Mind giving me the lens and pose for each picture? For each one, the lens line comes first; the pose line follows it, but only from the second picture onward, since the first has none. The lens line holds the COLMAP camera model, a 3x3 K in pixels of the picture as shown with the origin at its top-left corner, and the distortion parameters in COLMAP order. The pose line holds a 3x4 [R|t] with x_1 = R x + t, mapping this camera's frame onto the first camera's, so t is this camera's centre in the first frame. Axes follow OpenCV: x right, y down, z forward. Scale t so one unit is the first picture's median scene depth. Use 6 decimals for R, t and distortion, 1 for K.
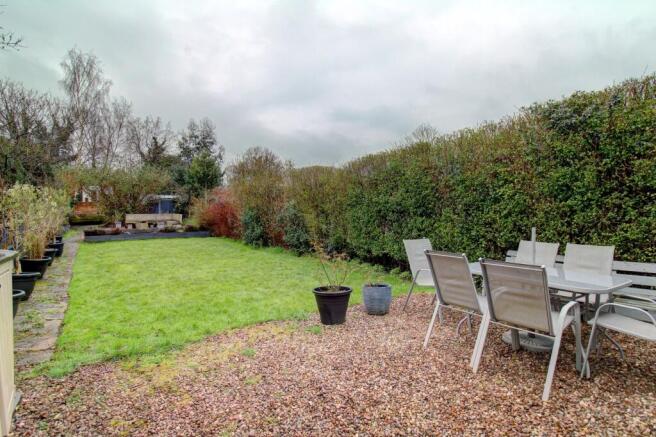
lens RADIAL K [[341.1, 0, 328.1], [0, 341.1, 218.5], [0, 0, 1]] dist [-0.010953, -0.003203]
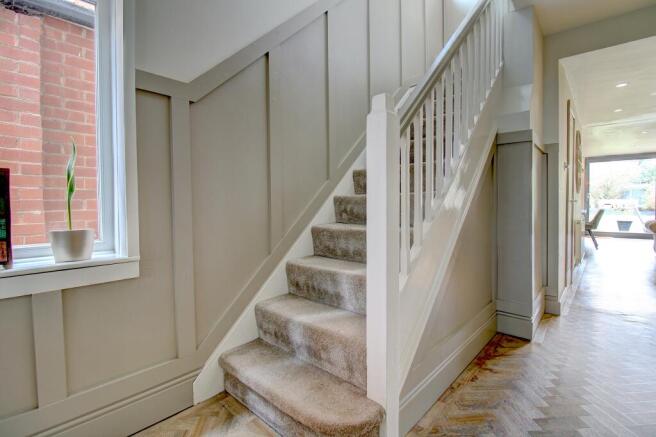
lens RADIAL K [[310.6, 0, 333.6], [0, 310.6, 216.3], [0, 0, 1]] dist [-0.017095, -0.001758]
pose [[0.244705, 0.046044, -0.968504, 0.408587], [-0.011808, 0.998939, 0.044508, 0.013946], [0.969526, 0.000545, 0.244990, -0.443500]]
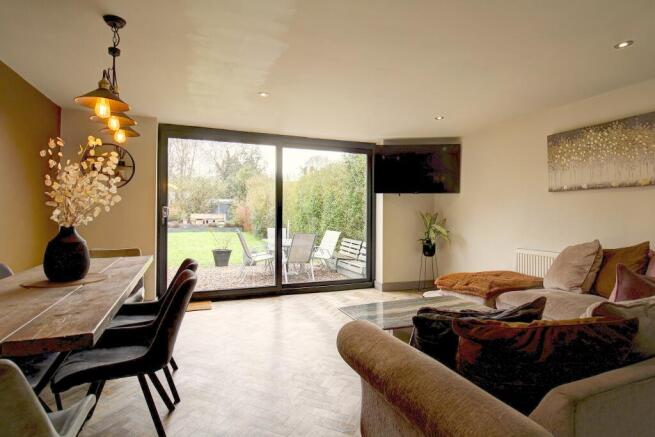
lens RADIAL K [[340.6, 0, 331.7], [0, 340.6, 216.2], [0, 0, 1]] dist [-0.010953, -0.003203]
pose [[0.975482, 0.019915, -0.219175, 0.223584], [-0.023622, 0.999619, -0.014306, 0.003235], [0.218807, 0.019132, 0.975581, -0.173286]]
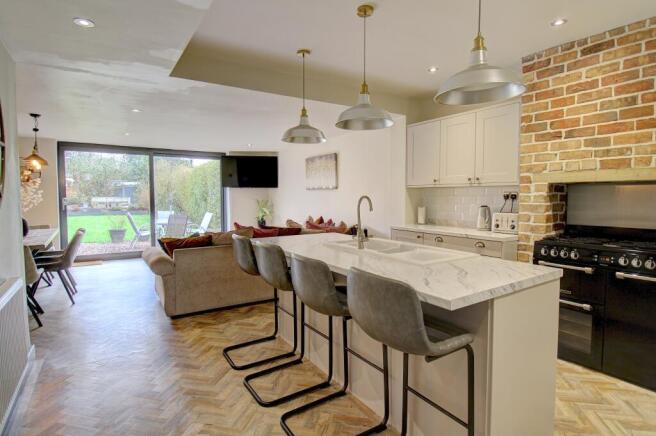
lens RADIAL K [[341.1, 0, 334.3], [0, 341.1, 214.3], [0, 0, 1]] dist [-0.010953, -0.003203]
pose [[0.999853, 0.017040, 0.001905, 0.319921], [-0.017091, 0.999377, 0.030876, -0.001859], [-0.001378, -0.030904, 0.999521, -0.296669]]
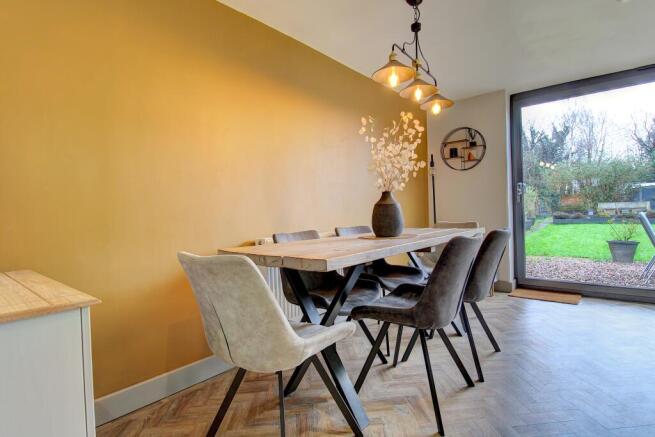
lens RADIAL K [[340.6, 0, 332.9], [0, 340.6, 214.1], [0, 0, 1]] dist [-0.010953, -0.003203]
pose [[0.269910, 0.006073, -0.962866, 0.233773], [0.003746, 0.999966, 0.007357, 0.012271], [0.962878, -0.005592, 0.269878, -0.147046]]
